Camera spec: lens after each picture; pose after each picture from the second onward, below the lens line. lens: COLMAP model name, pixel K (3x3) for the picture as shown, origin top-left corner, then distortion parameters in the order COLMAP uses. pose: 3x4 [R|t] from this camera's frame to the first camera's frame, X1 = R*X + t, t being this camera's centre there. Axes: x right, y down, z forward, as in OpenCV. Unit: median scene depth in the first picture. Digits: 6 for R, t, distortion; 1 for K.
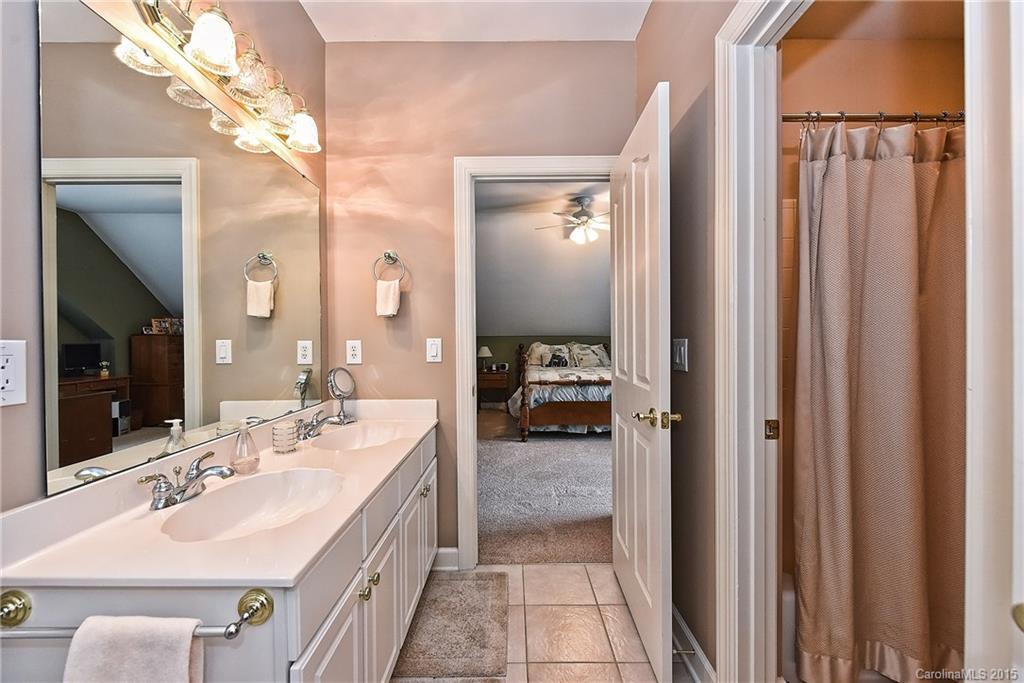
lens RADIAL K [[409.3, 0, 517.9], [0, 409.3, 341.1], [0, 0, 1]] dist [0.001130, -0.000307]
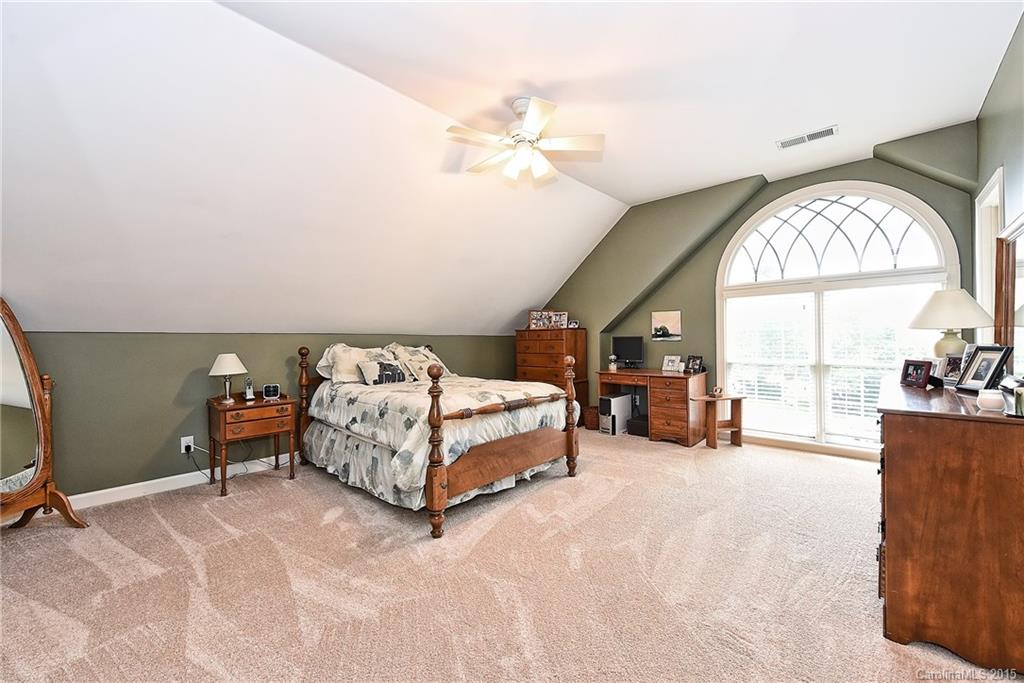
lens RADIAL K [[401.2, 0, 515.5], [0, 401.2, 340.6], [0, 0, 1]] dist [-0.001077, -0.000771]
pose [[0.683666, -0.001884, 0.729793, -0.214608], [0.015745, 0.999802, -0.012169, 0.009695], [-0.729625, 0.019810, 0.683560, 0.454361]]
